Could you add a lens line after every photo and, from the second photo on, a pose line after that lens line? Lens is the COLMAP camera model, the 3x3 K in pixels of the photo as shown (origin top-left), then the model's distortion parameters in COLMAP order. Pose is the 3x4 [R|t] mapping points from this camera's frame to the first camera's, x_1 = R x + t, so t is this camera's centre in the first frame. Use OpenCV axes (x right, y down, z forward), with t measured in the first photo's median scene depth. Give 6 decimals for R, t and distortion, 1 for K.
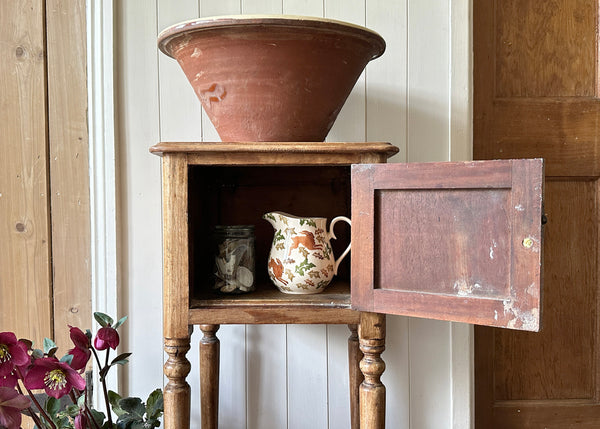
lens RADIAL K [[740.5, 0, 320.3], [0, 740.5, 194.7], [0, 0, 1]] dist [0.151350, -0.840477]
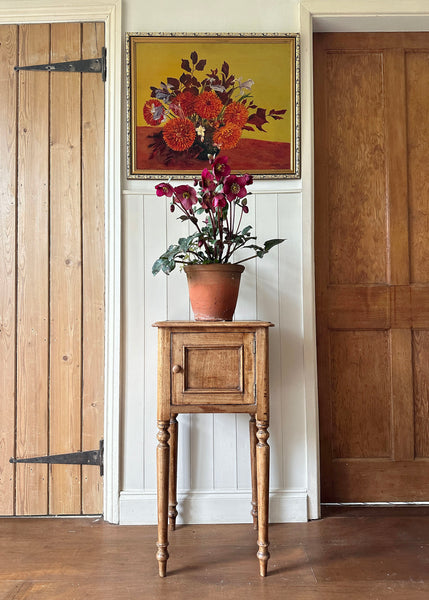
lens RADIAL K [[632.6, 0, 212.8], [0, 632.6, 247.9], [0, 0, 1]] dist [0.092221, -0.318863]
pose [[0.999989, 0.002657, 0.003782, -0.068535], [-0.002331, 0.996477, -0.083836, -0.120031], [-0.003992, 0.083826, 0.996472, -0.708735]]
